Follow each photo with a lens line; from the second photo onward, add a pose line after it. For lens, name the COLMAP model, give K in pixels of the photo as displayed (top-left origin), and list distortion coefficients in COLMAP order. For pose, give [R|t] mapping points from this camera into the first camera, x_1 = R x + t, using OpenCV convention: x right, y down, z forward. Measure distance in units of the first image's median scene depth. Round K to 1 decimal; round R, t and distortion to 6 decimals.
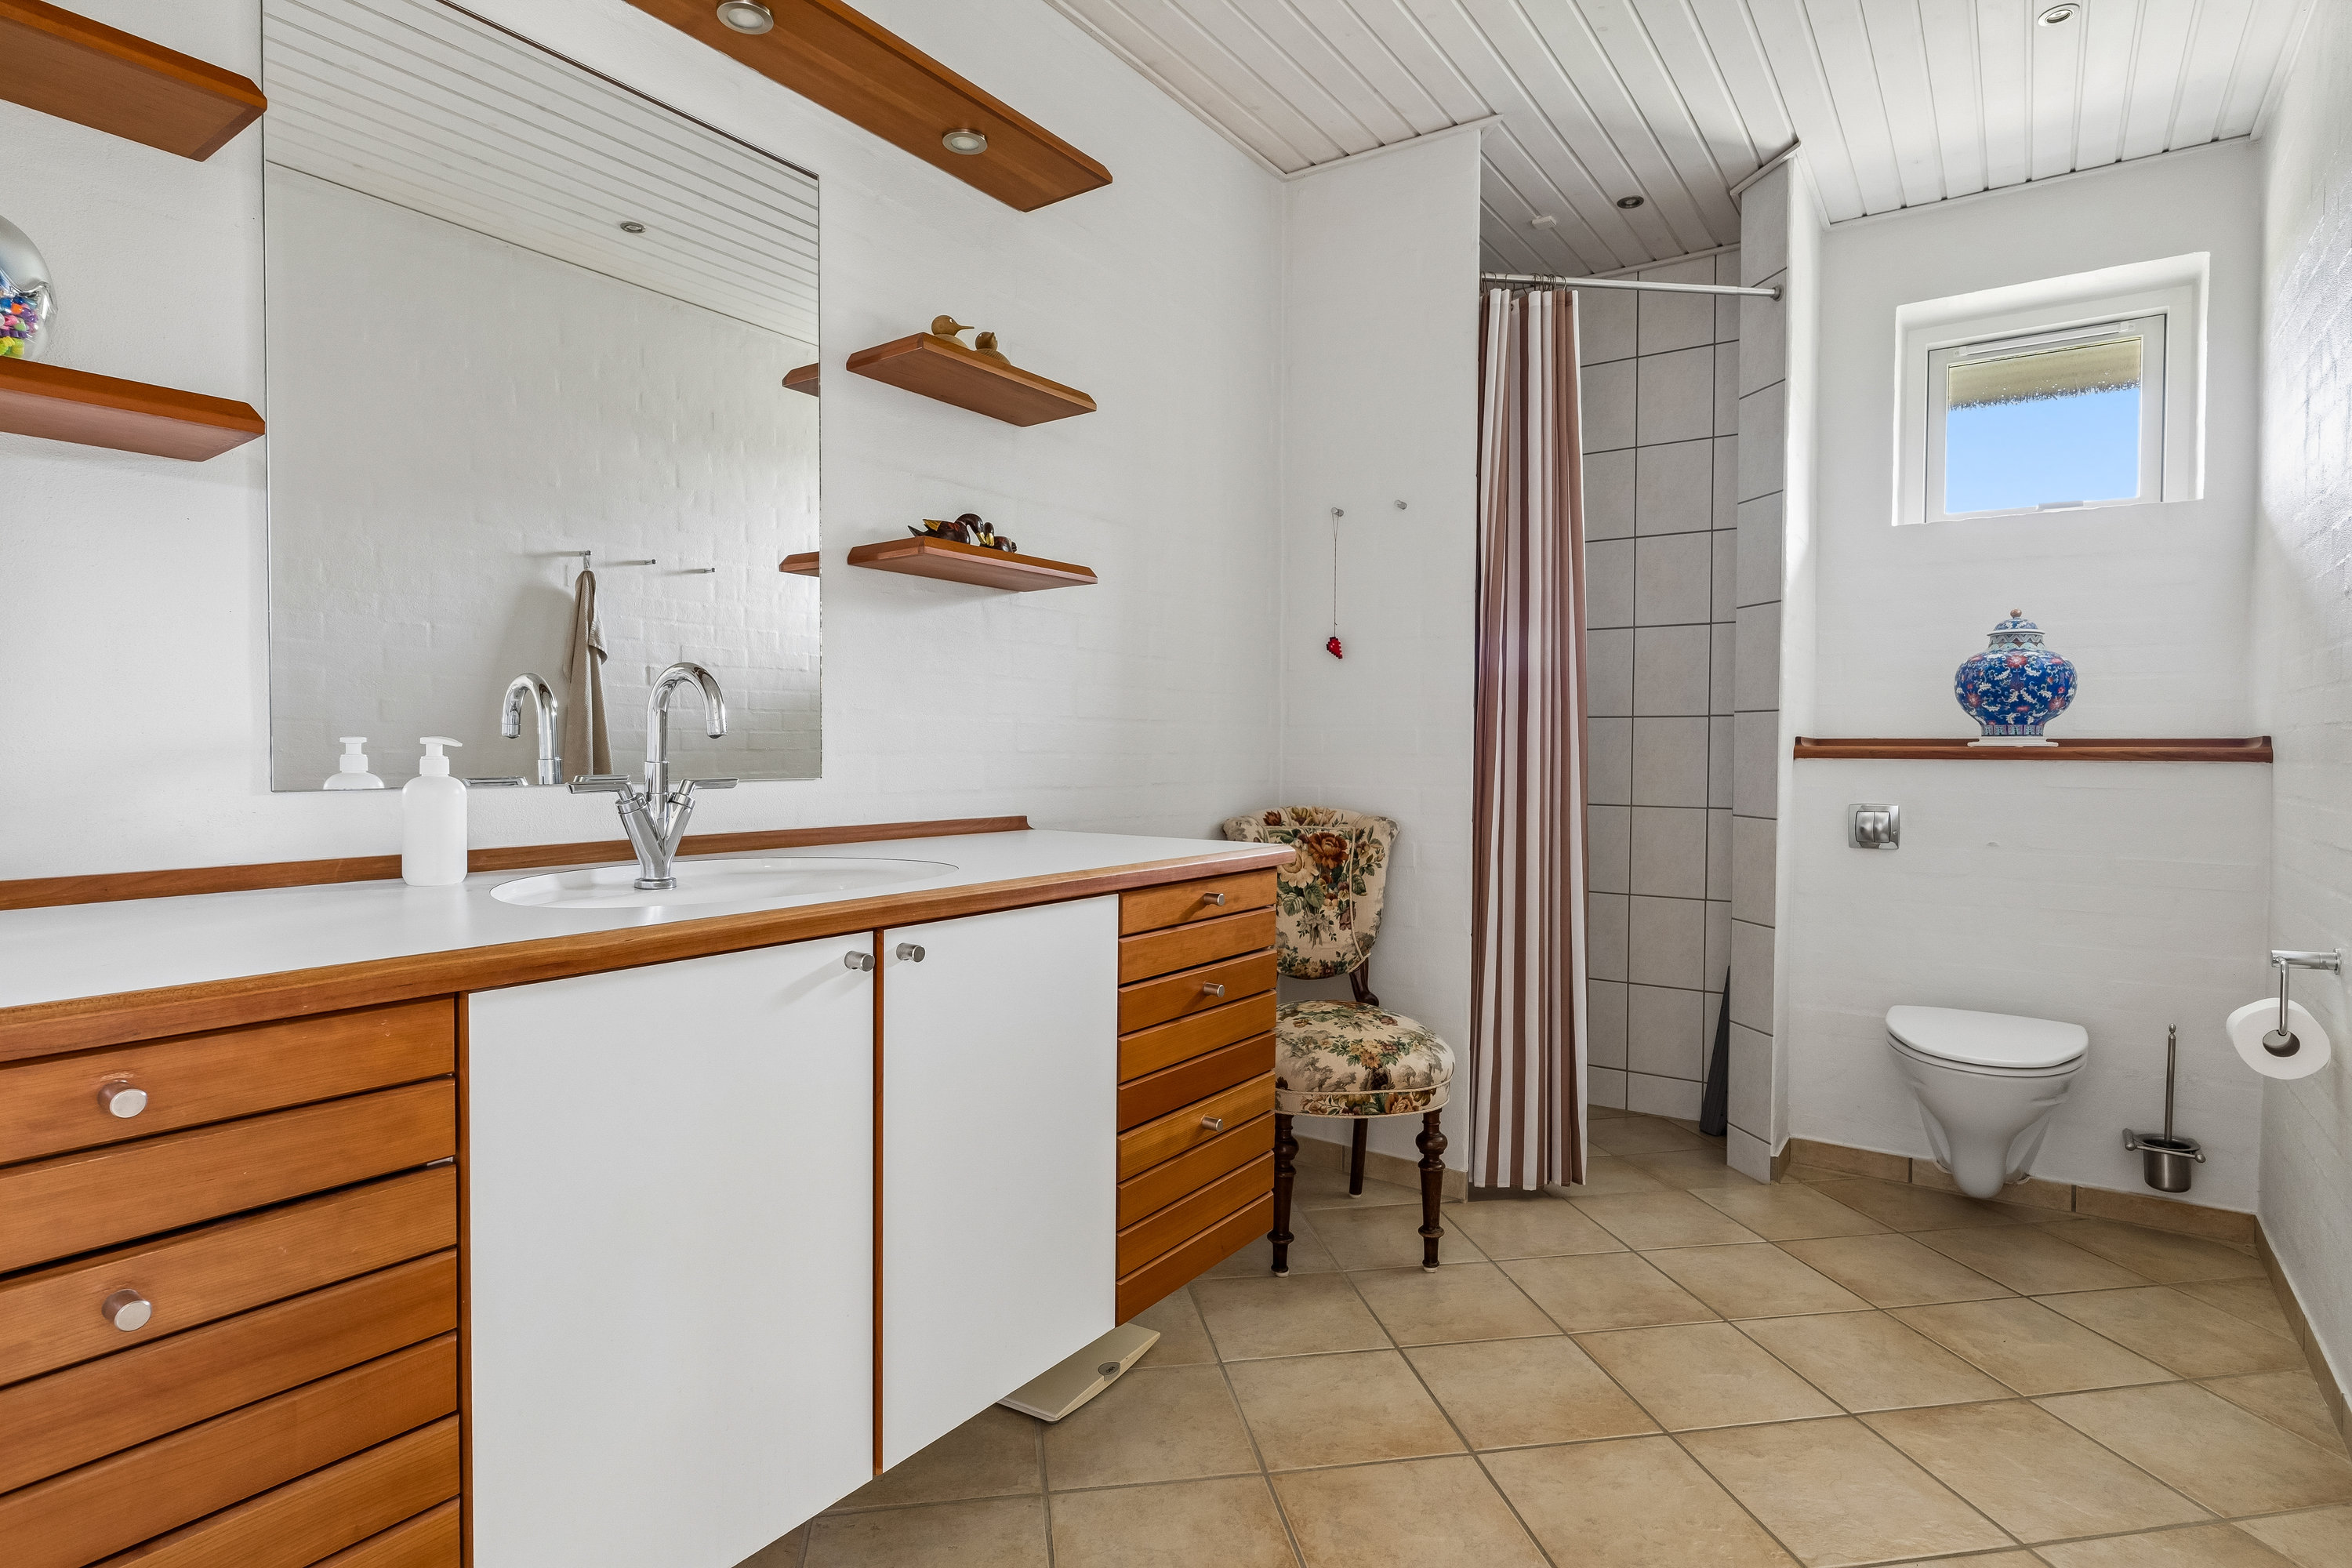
lens RADIAL K [[1216.3, 0, 1171.5], [0, 1216.3, 773.6], [0, 0, 1]] dist [-0.002843, -0.000413]
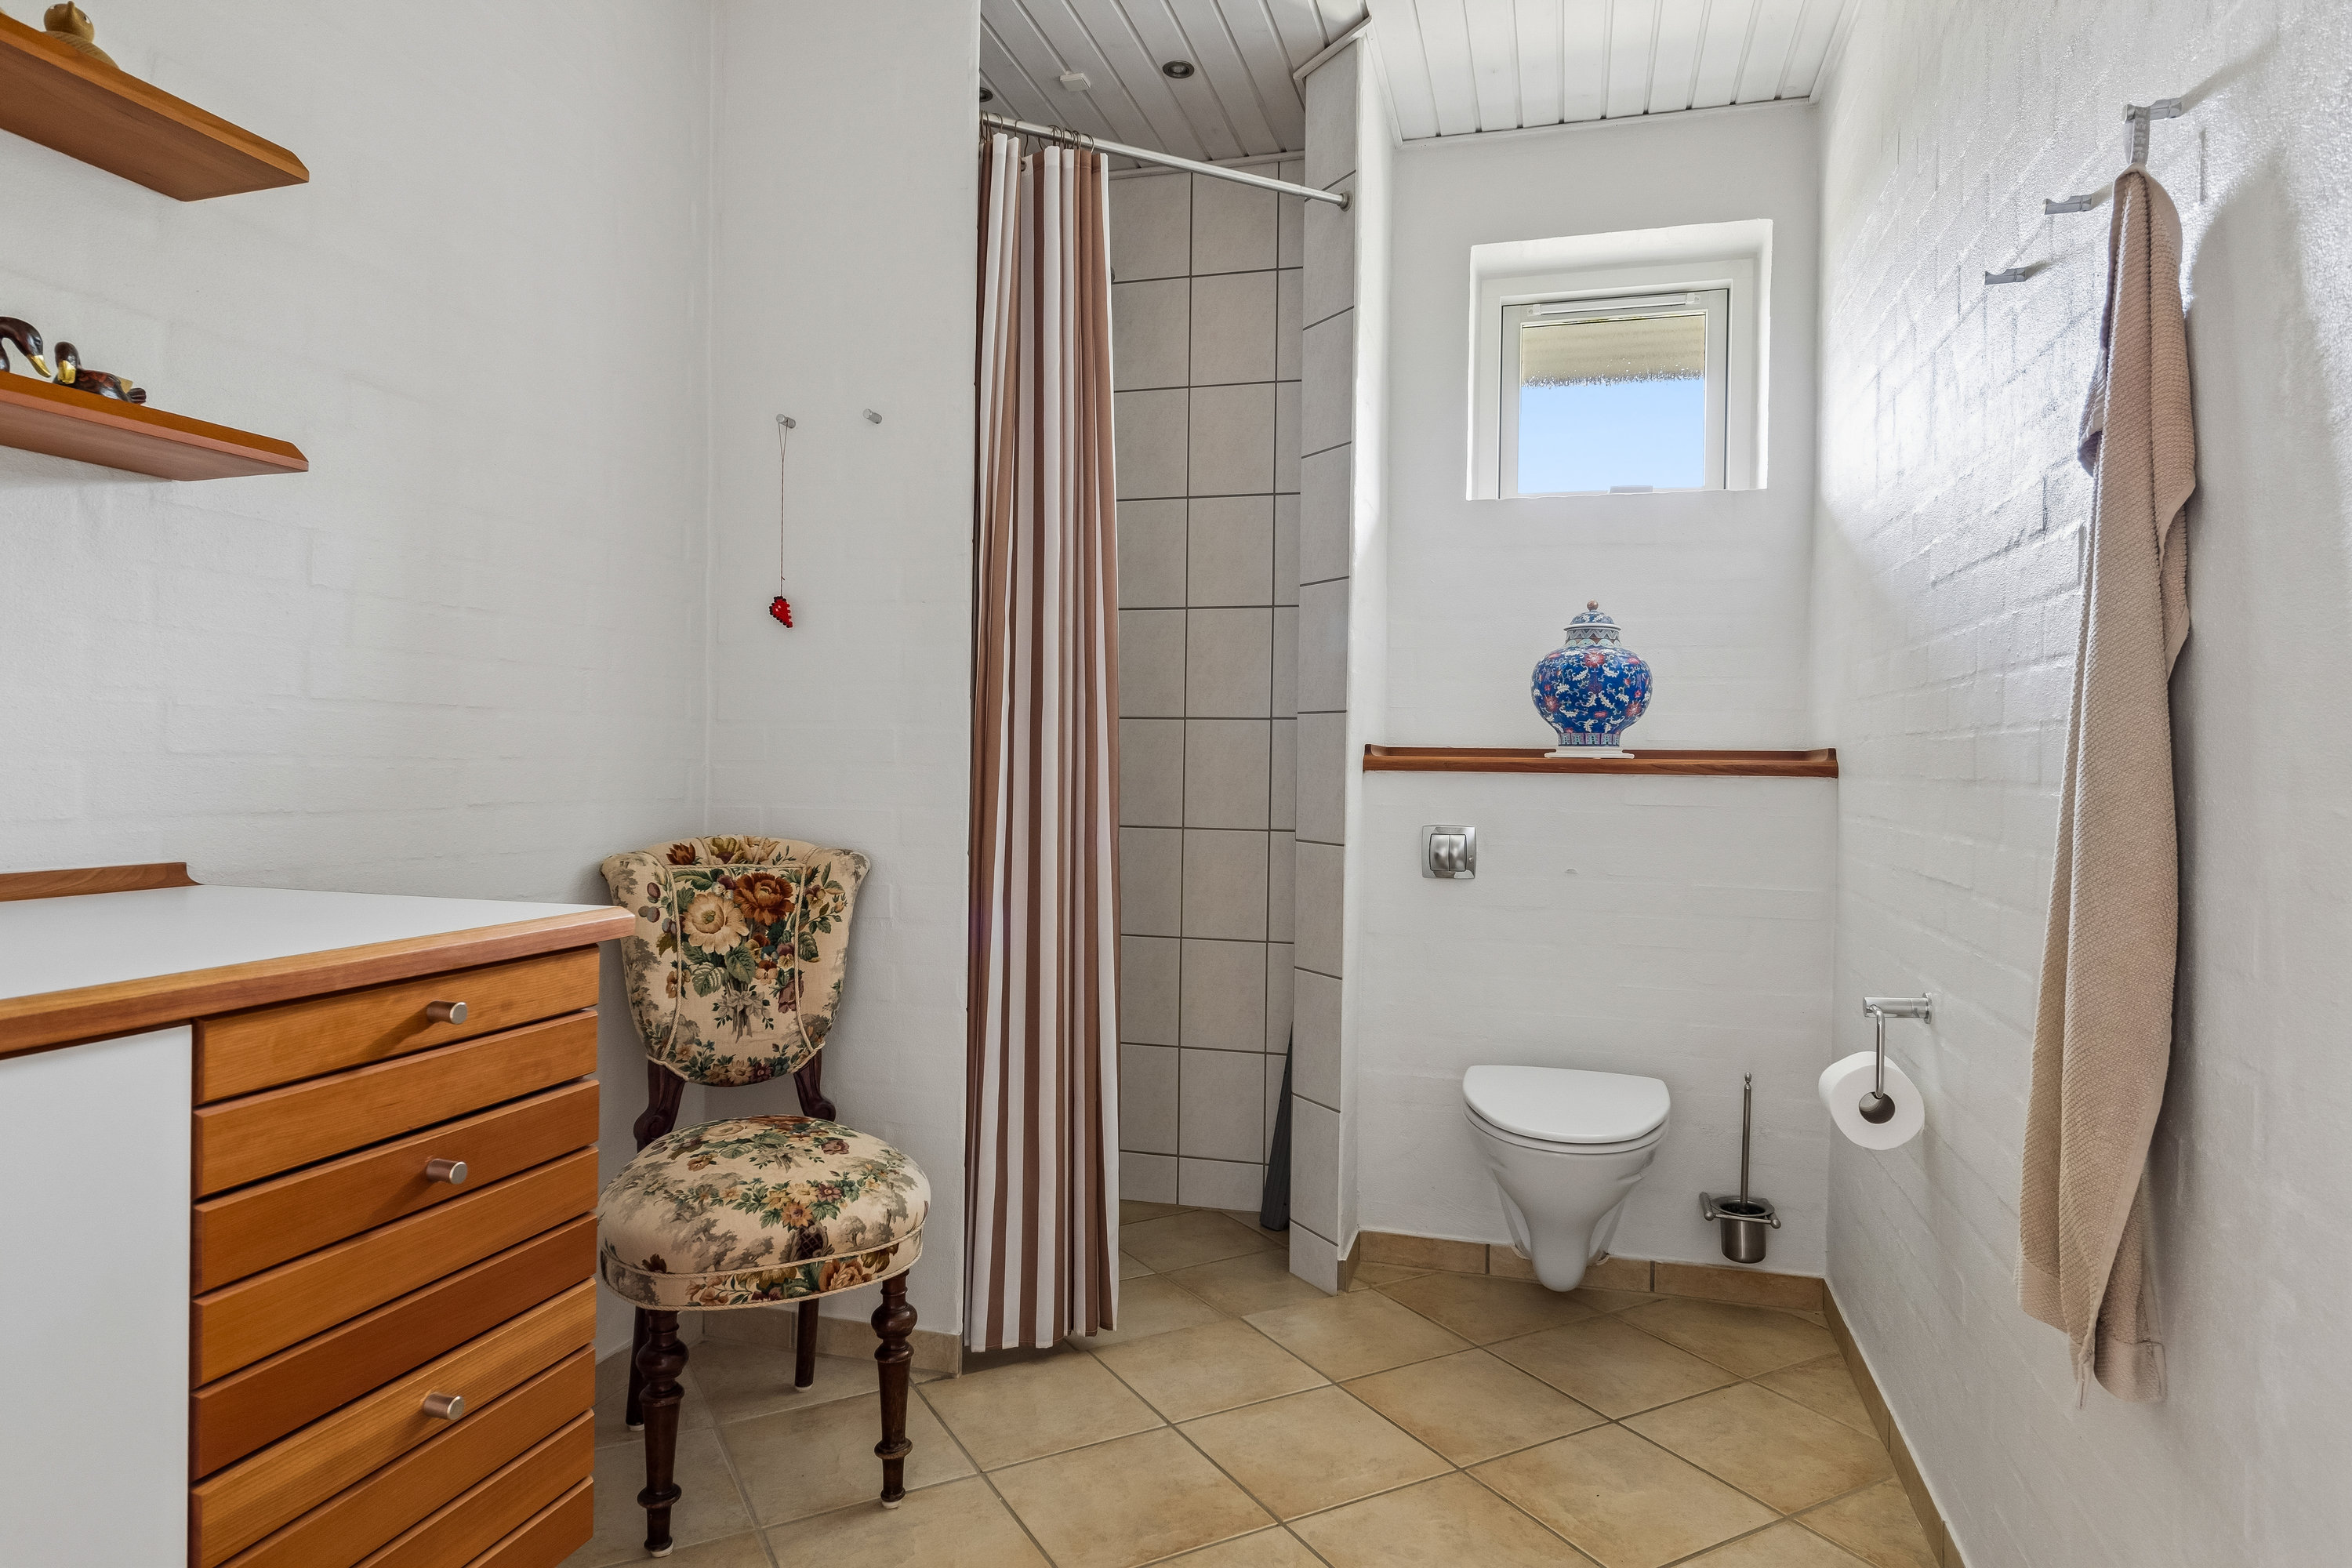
lens RADIAL K [[1350.3, 0, 1178.4], [0, 1350.3, 775.5], [0, 0, 1]] dist [0.002481, -0.000484]
pose [[0.944304, 0.003534, 0.329056, 0.106438], [-0.001078, 0.999970, -0.007648, -0.002437], [-0.329073, 0.006867, 0.944280, 0.202999]]
